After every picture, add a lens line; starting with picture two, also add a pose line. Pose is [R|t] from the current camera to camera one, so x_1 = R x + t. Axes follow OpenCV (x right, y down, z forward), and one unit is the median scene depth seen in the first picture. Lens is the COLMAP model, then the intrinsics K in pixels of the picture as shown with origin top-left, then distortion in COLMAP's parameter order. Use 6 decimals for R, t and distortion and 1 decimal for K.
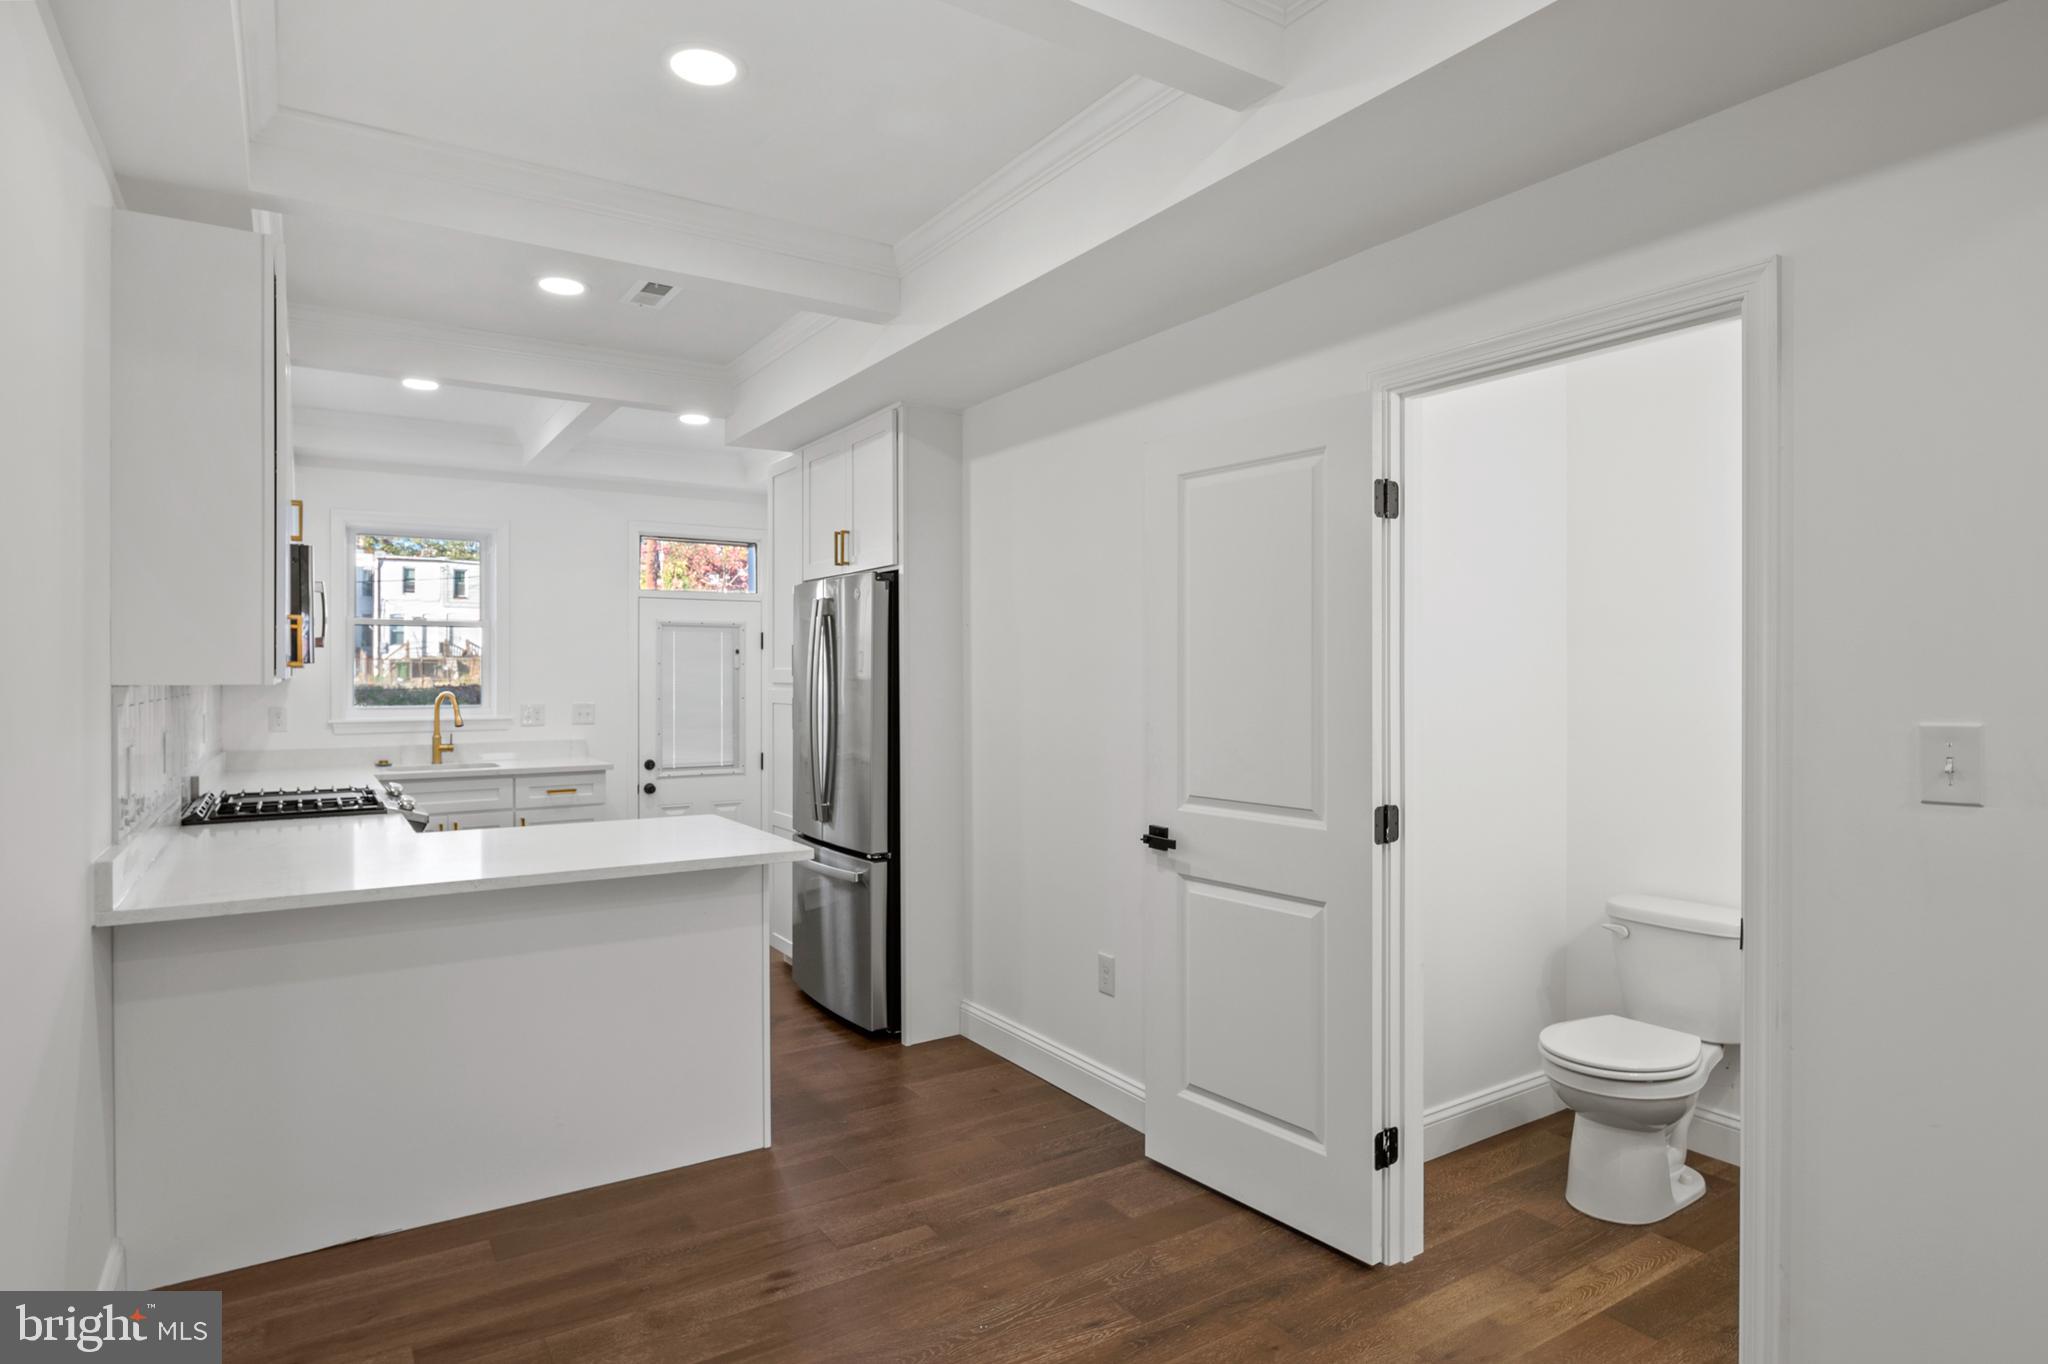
lens RADIAL K [[1117.7, 0, 1026.5], [0, 1117.7, 674.5], [0, 0, 1]] dist [-0.004137, -0.004931]
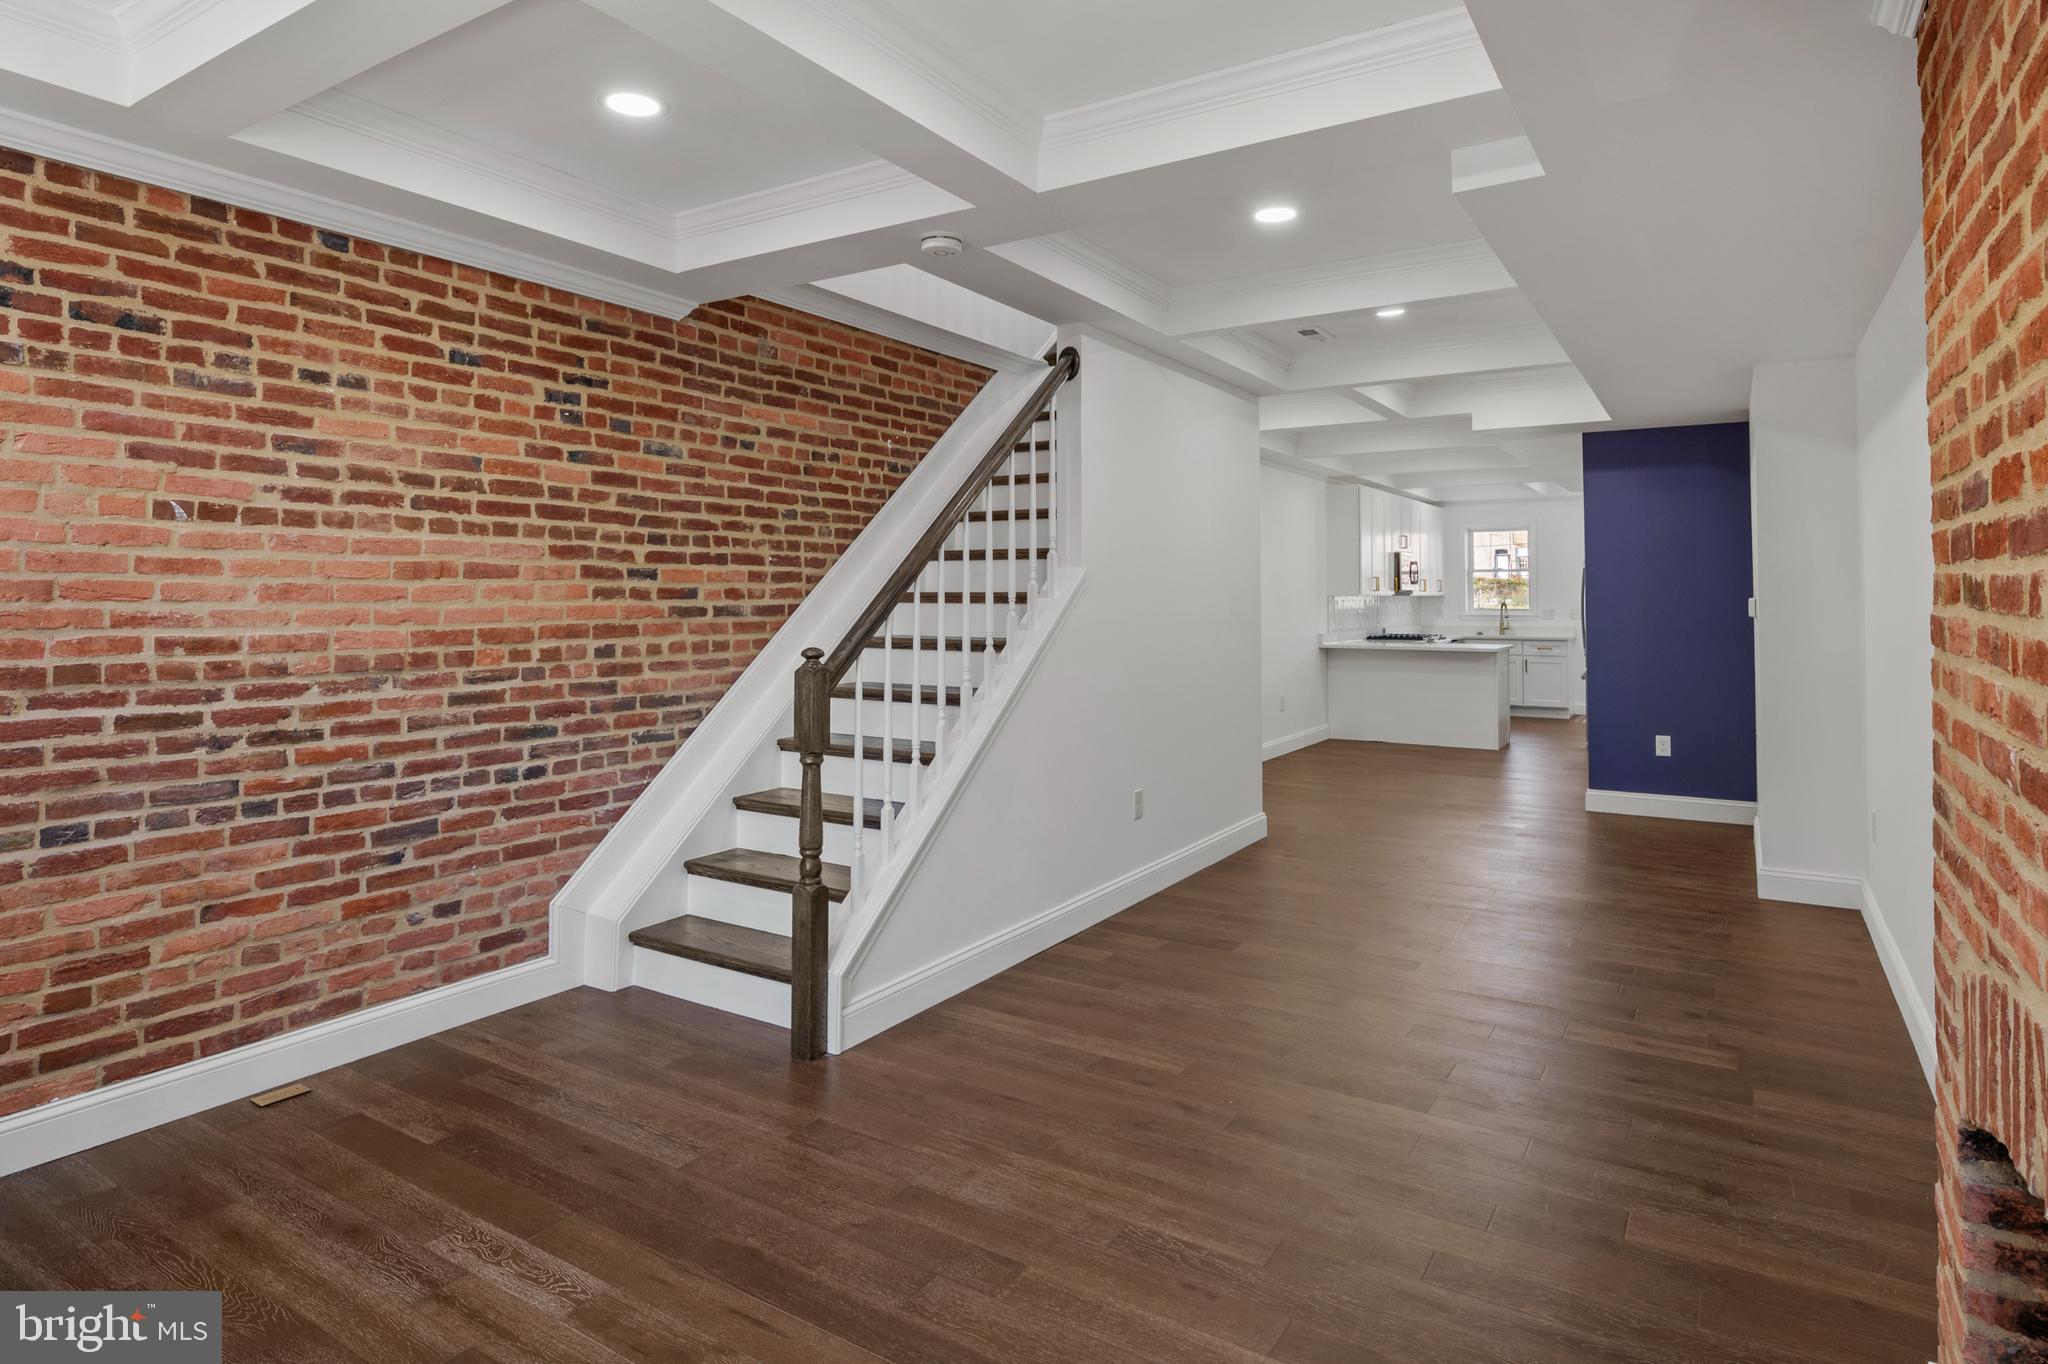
lens RADIAL K [[1117.7, 0, 997.8], [0, 1117.7, 584.3], [0, 0, 1]] dist [-0.004137, -0.004931]
pose [[0.395635, -0.012366, -0.918324, 1.169487], [0.002583, 0.999920, -0.012352, 0.005893], [0.918404, 0.002515, 0.395636, -0.834474]]
